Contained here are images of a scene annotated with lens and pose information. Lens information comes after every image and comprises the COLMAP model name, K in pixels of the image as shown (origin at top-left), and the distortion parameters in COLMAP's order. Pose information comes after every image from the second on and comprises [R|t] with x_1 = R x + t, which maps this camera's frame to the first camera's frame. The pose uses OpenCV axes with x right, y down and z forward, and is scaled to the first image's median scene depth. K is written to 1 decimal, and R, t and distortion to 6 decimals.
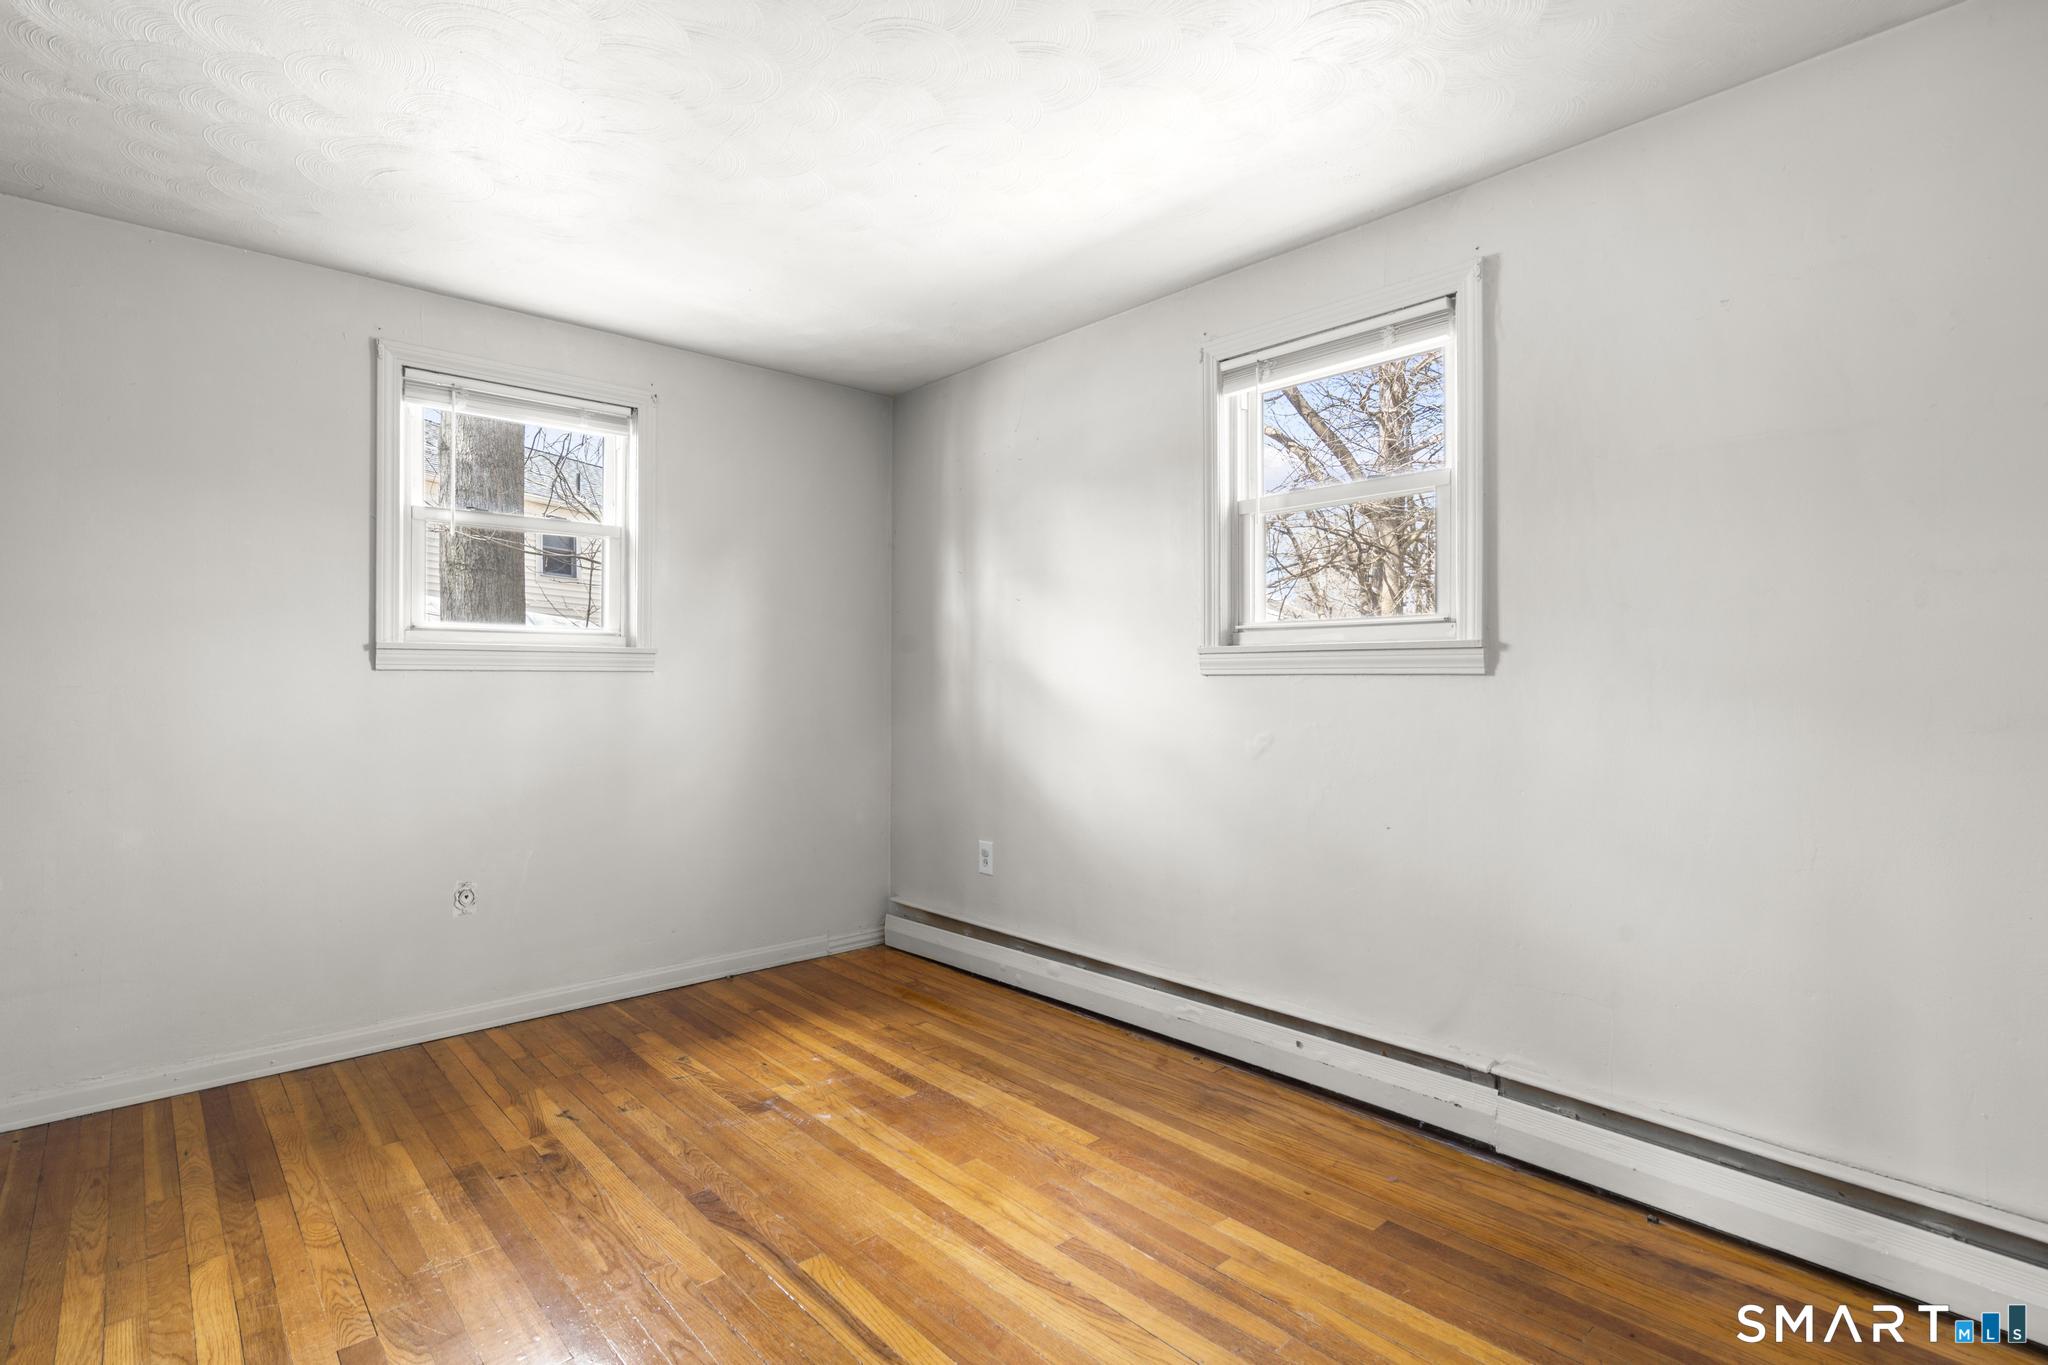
lens RADIAL K [[984.1, 0, 1023.3], [0, 984.1, 678.0], [0, 0, 1]] dist [-0.002068, 0.002807]
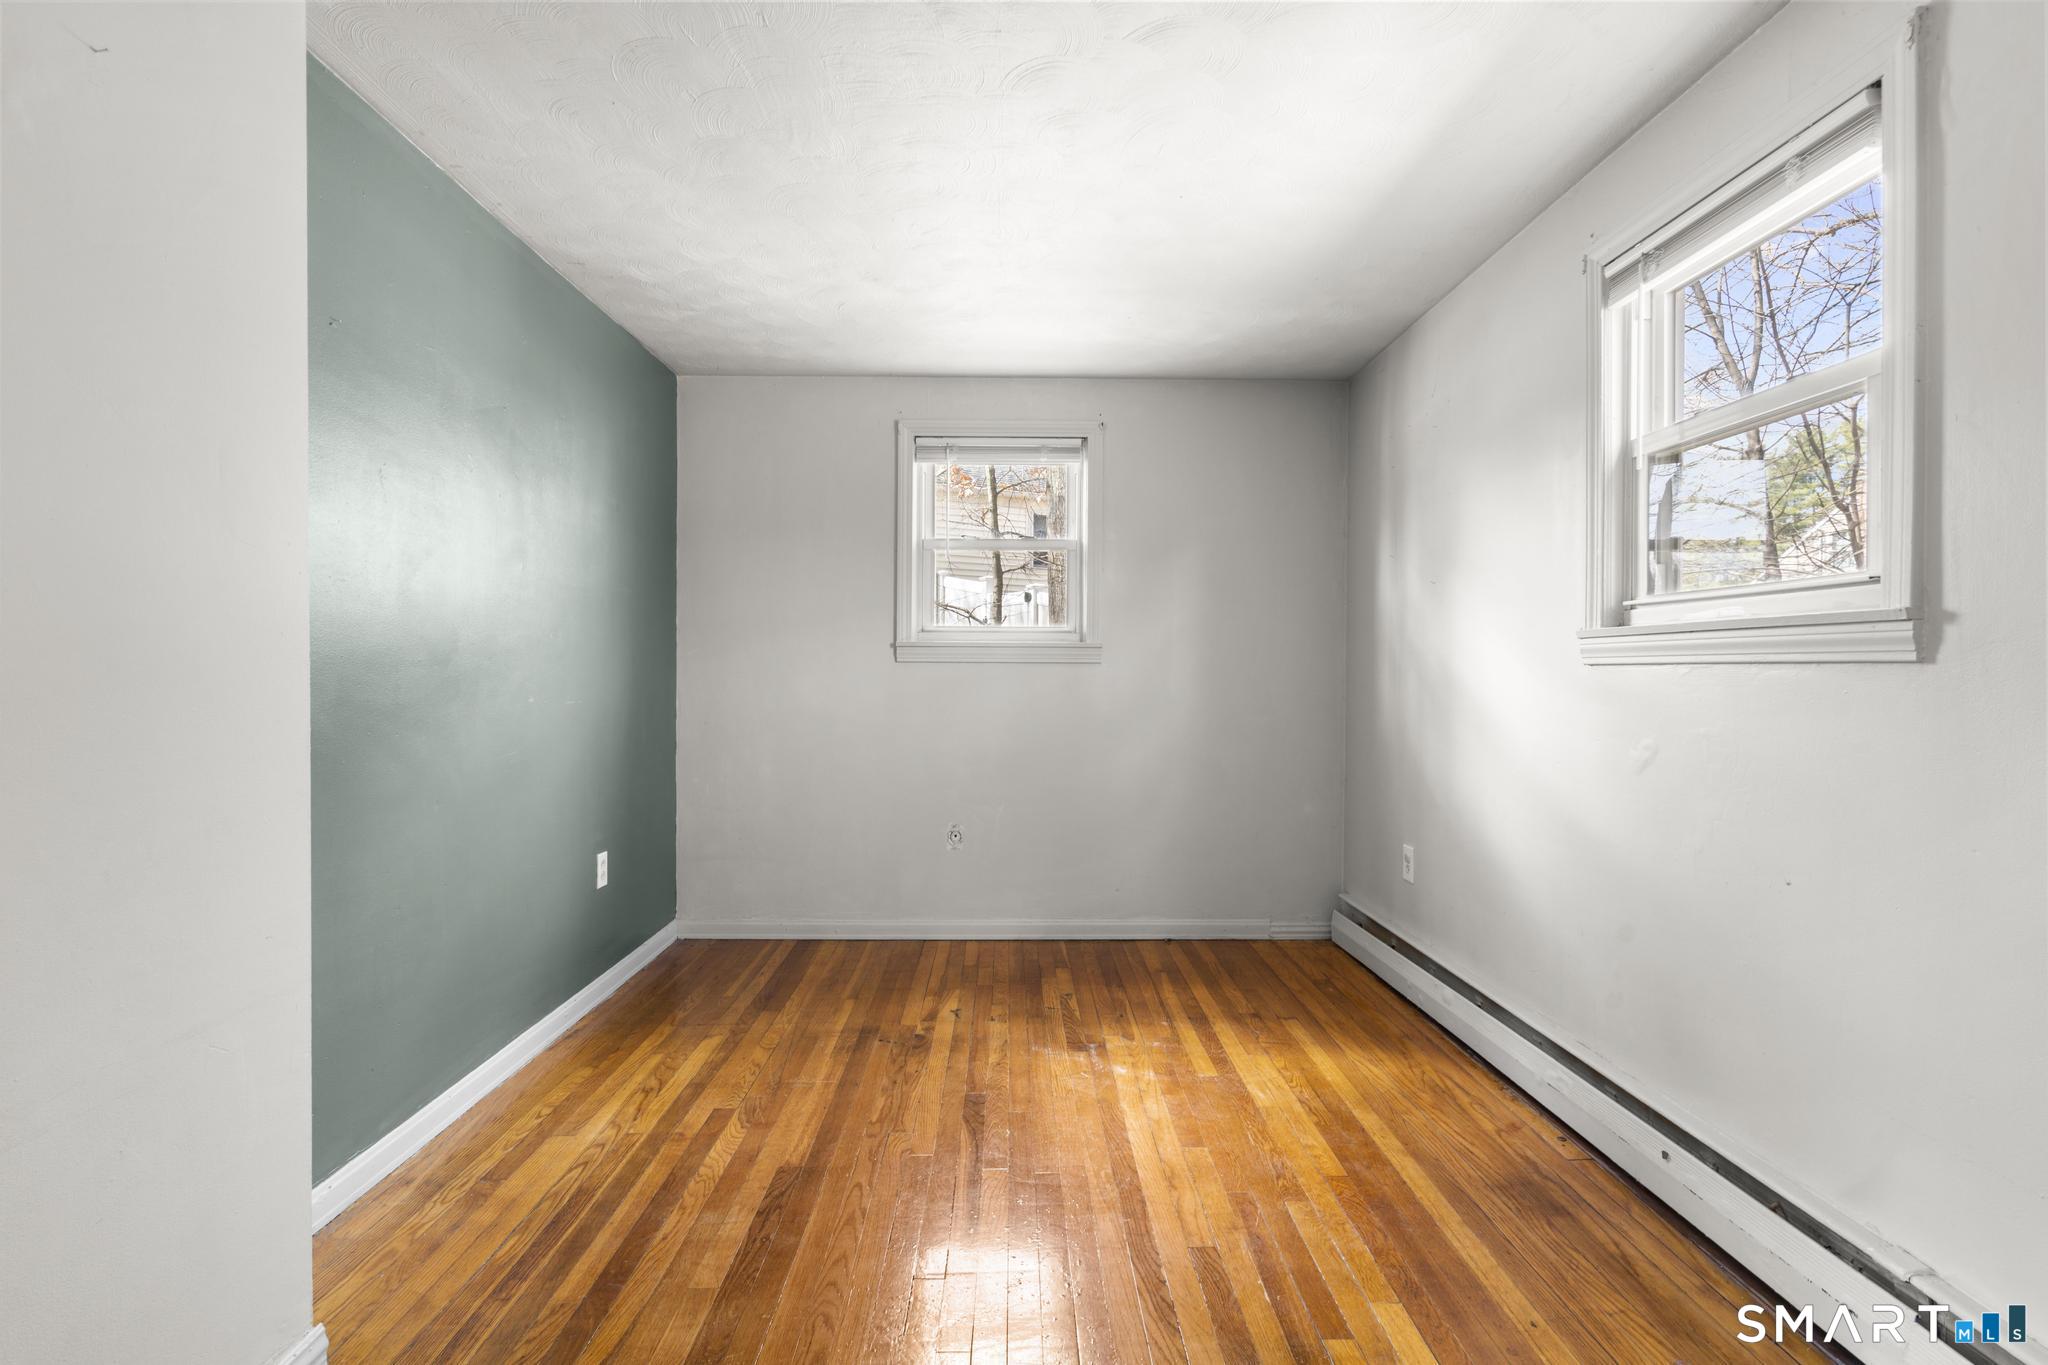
lens RADIAL K [[944.9, 0, 1027.7], [0, 944.9, 679.2], [0, 0, 1]] dist [-0.003420, 0.000570]
pose [[0.753961, 0.008985, -0.656857, 0.382351], [-0.005100, 0.999956, 0.007824, 0.005380], [0.656899, -0.002549, 0.753974, 0.138619]]
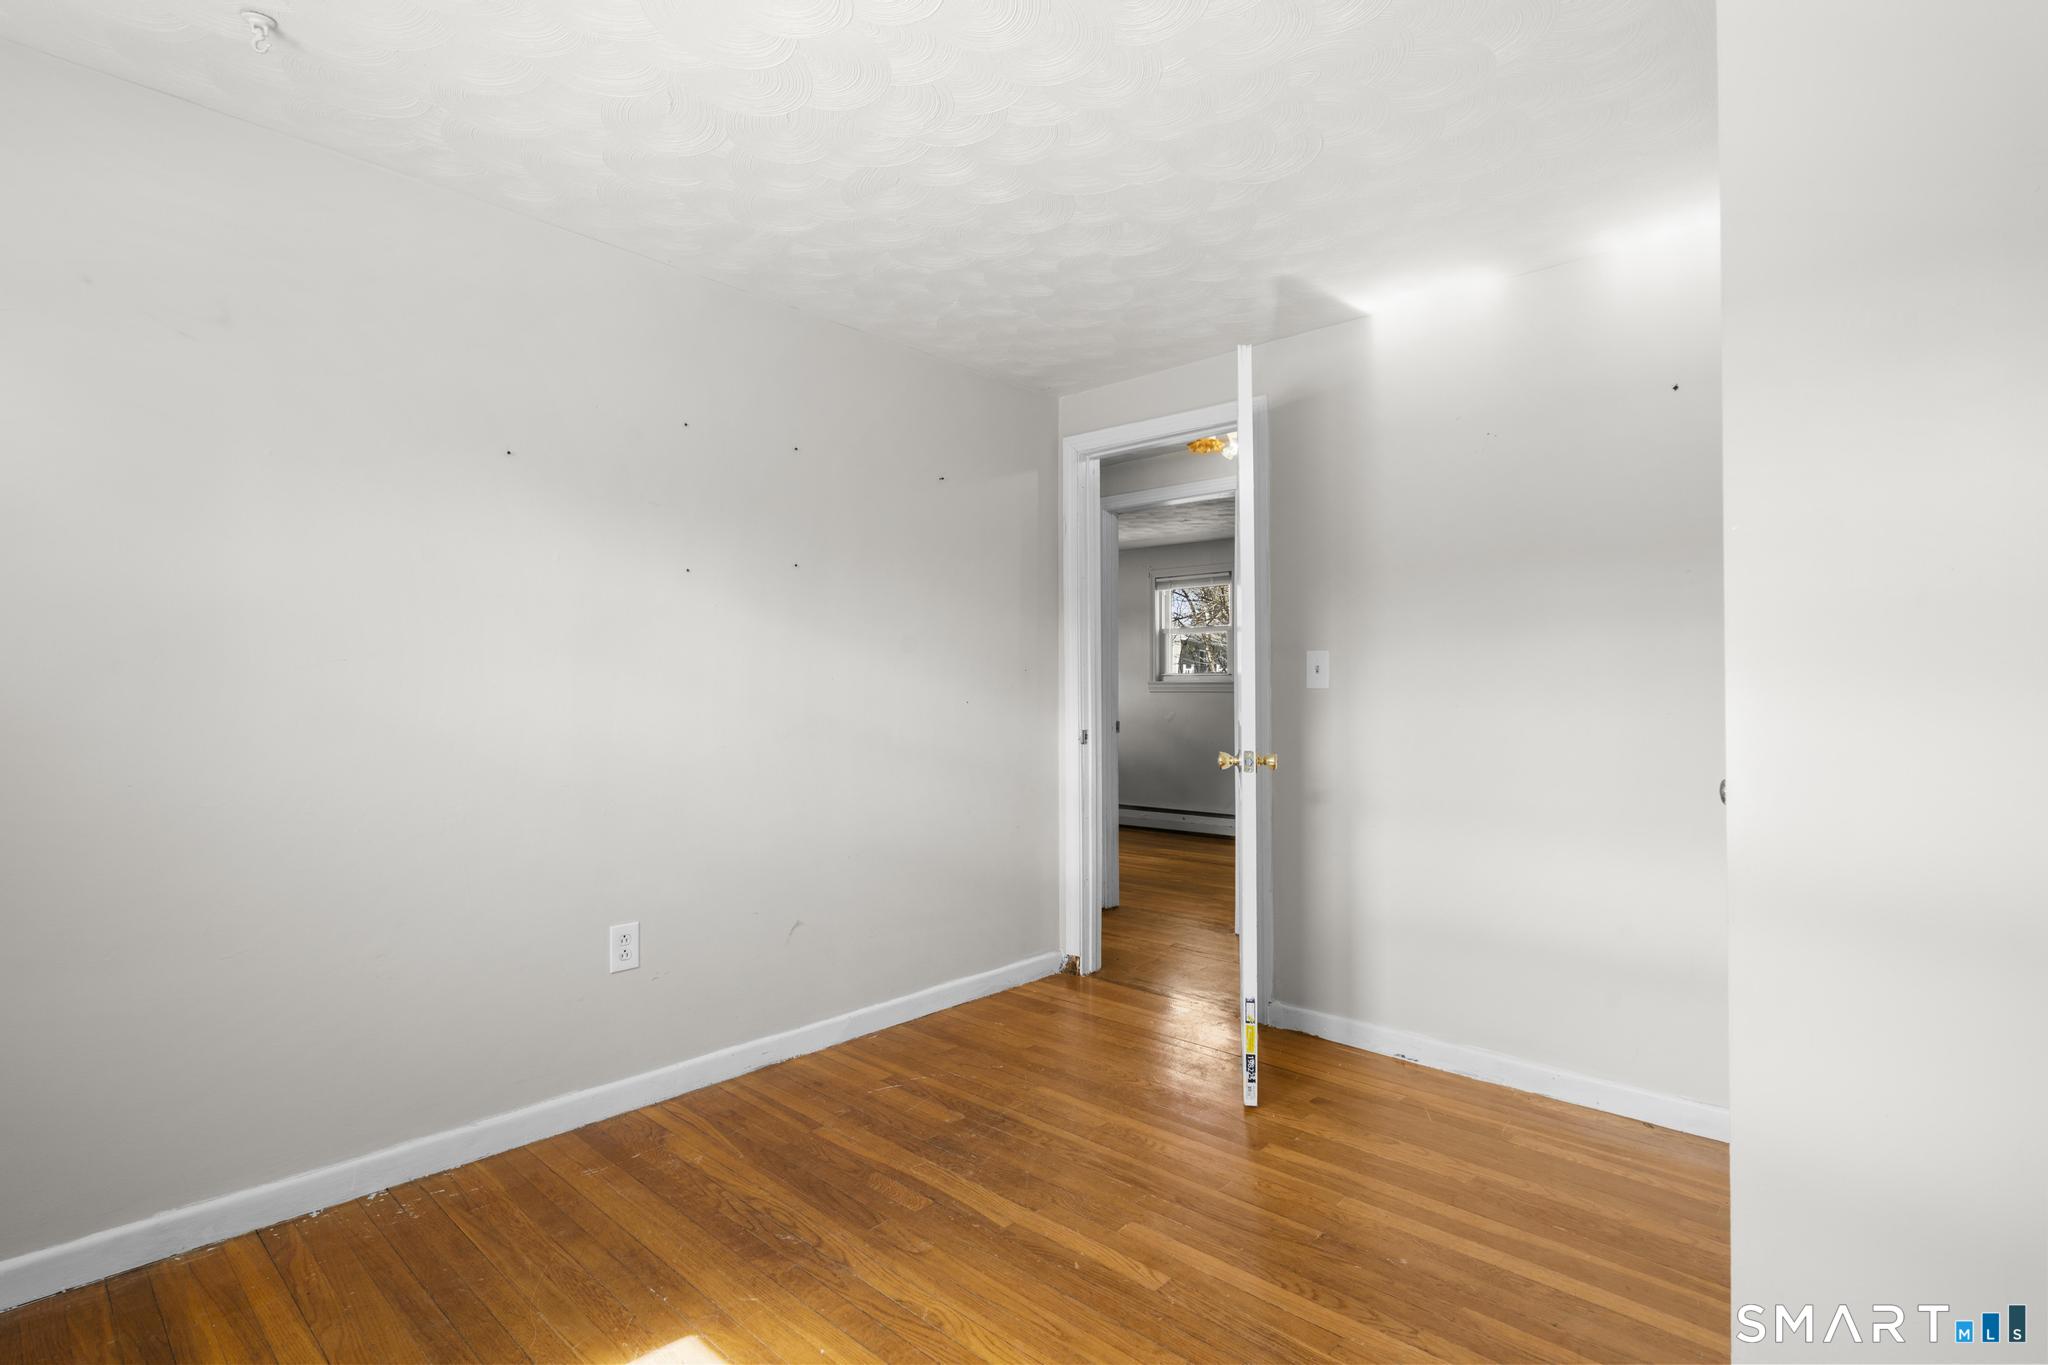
lens RADIAL K [[984.1, 0, 1025.9], [0, 984.1, 685.6], [0, 0, 1]] dist [-0.002068, 0.002807]
pose [[0.997871, 0.003020, 0.065143, -0.375283], [-0.002786, 0.999989, -0.003678, -0.011291], [-0.065154, 0.003488, 0.997869, -1.890951]]
